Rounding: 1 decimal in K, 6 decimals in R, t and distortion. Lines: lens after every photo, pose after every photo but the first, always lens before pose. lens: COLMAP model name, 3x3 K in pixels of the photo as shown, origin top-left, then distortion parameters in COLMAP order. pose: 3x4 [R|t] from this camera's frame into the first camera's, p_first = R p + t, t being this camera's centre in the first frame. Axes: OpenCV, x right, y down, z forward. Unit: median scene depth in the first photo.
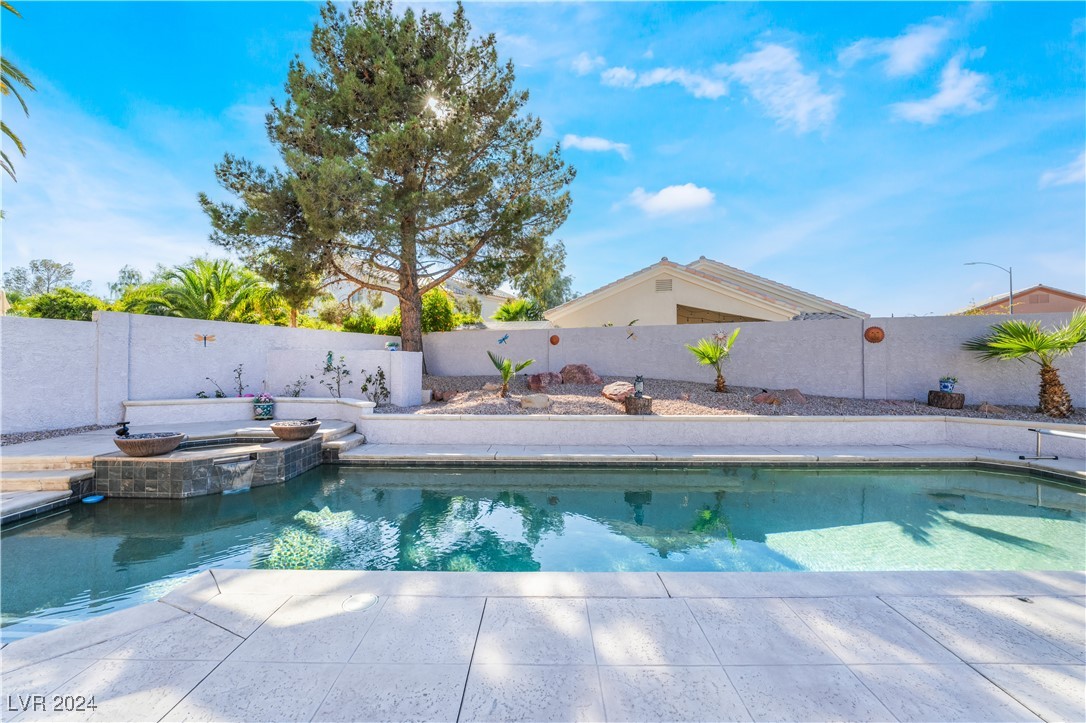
lens RADIAL K [[441.2, 0, 546.4], [0, 441.2, 356.6], [0, 0, 1]] dist [-0.016034, 0.001636]
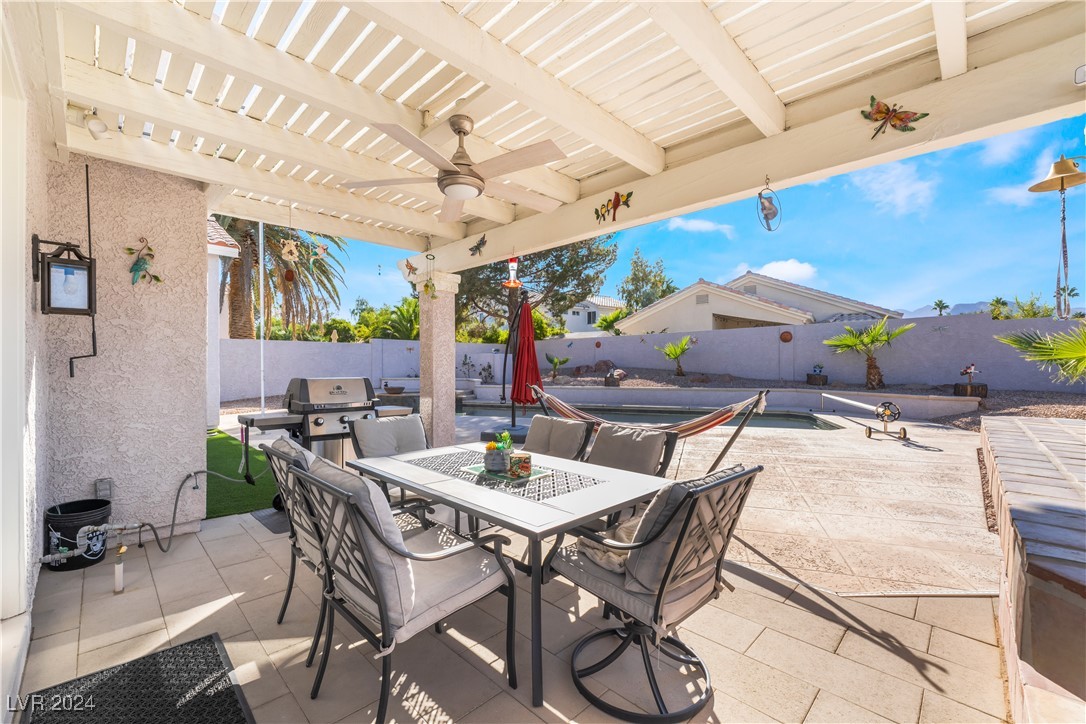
lens RADIAL K [[441.2, 0, 543.6], [0, 441.2, 361.2], [0, 0, 1]] dist [-0.016034, 0.001636]
pose [[0.934778, -0.011778, -0.355038, 0.514304], [0.014045, 0.999894, 0.003808, 0.015713], [0.354955, -0.008546, 0.934844, -0.679048]]
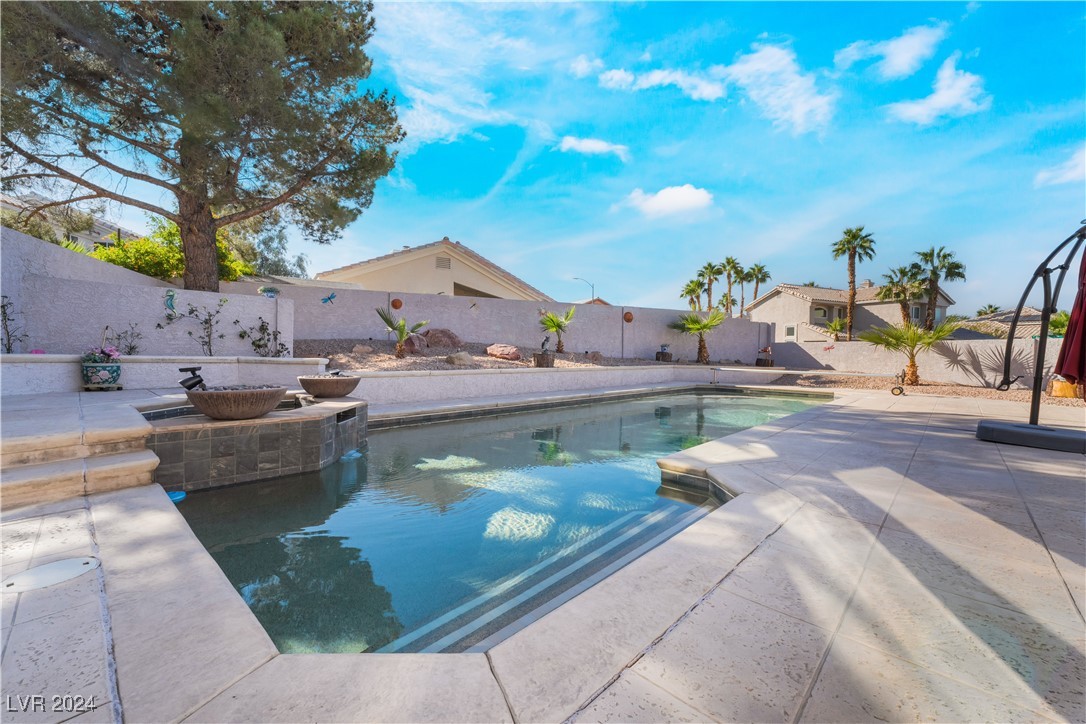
lens RADIAL K [[441.2, 0, 536.3], [0, 441.2, 359.1], [0, 0, 1]] dist [-0.016034, 0.001636]
pose [[0.697938, -0.003450, 0.716150, -0.602986], [-0.025561, 0.999231, 0.029726, 0.061762], [-0.715702, -0.039052, 0.697313, 0.137167]]
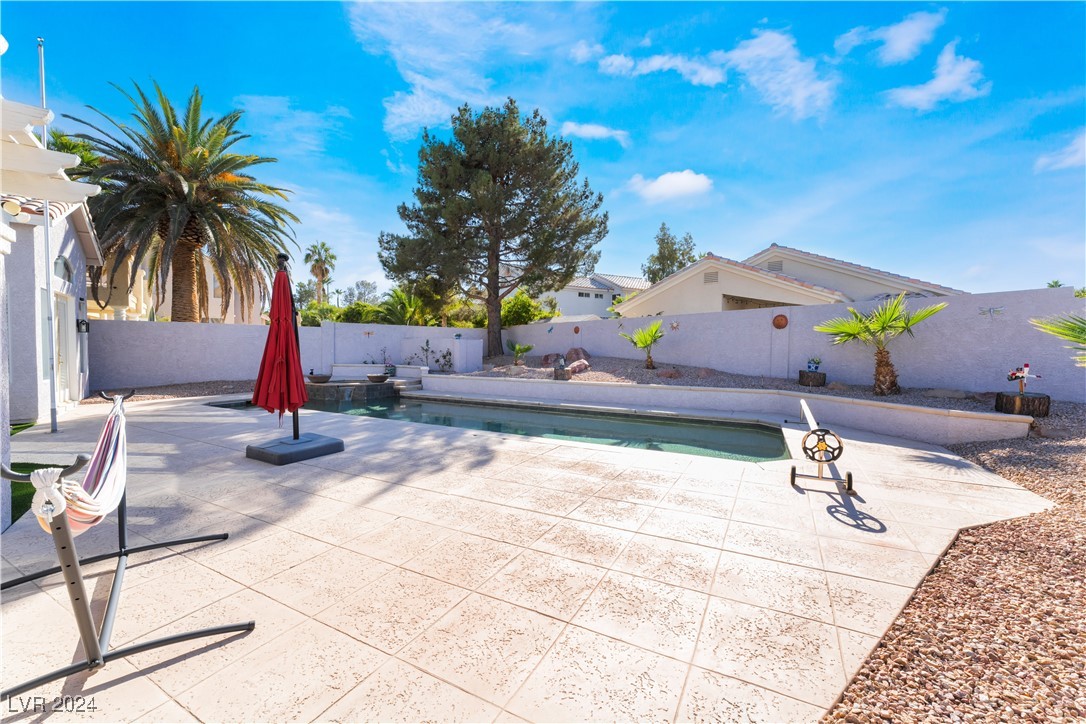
lens RADIAL K [[441.2, 0, 540.5], [0, 441.2, 353.0], [0, 0, 1]] dist [-0.016034, 0.001636]
pose [[0.876394, 0.007254, -0.481540, 0.760314], [0.002064, 0.999821, 0.018817, 0.009033], [0.481590, -0.017485, 0.876222, -0.308842]]
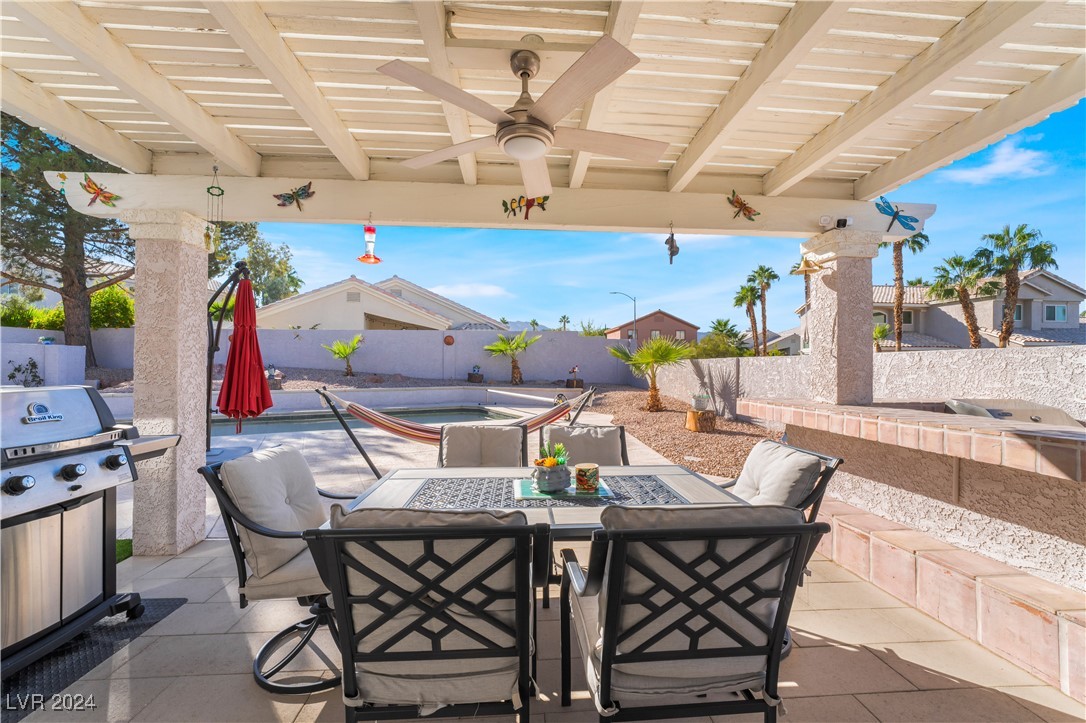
lens RADIAL K [[441.2, 0, 540.5], [0, 441.2, 357.0], [0, 0, 1]] dist [-0.016034, 0.001636]
pose [[0.887544, 0.007317, 0.460666, 0.292110], [-0.007035, 0.999973, -0.002331, 0.014701], [-0.460670, -0.001172, 0.887571, -0.640820]]
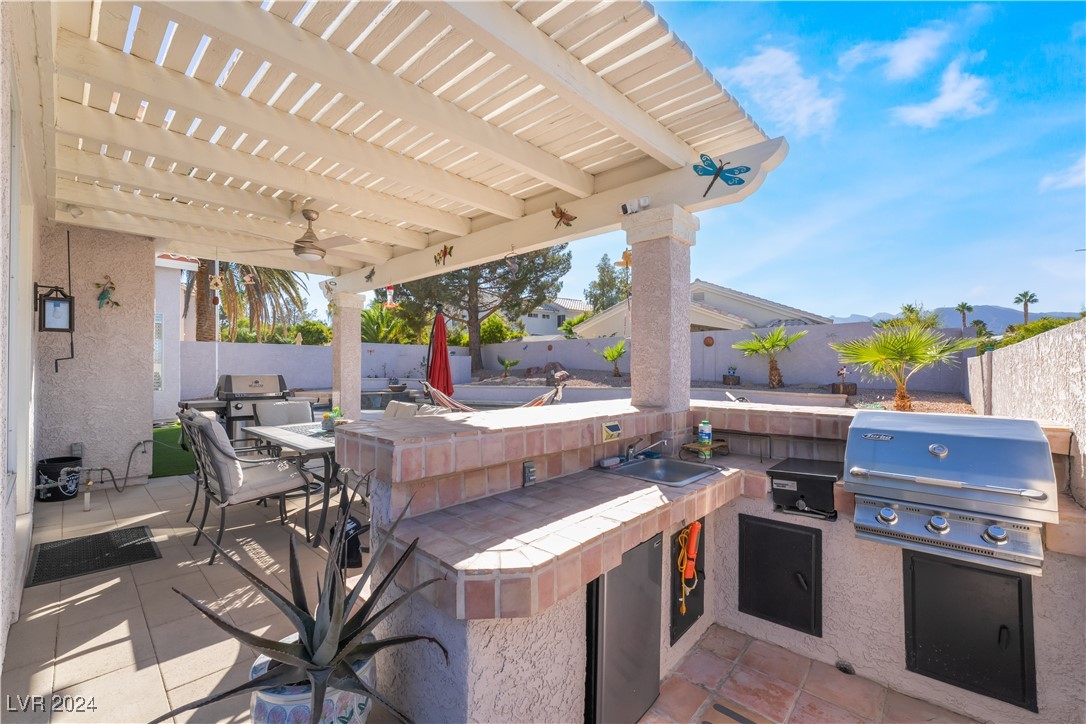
lens RADIAL K [[441.2, 0, 541.5], [0, 441.2, 359.0], [0, 0, 1]] dist [-0.016034, 0.001636]
pose [[0.946000, -0.012371, -0.323929, 0.696899], [0.011289, 0.999923, -0.005218, 0.017144], [0.323969, 0.001280, 0.946067, -0.764055]]
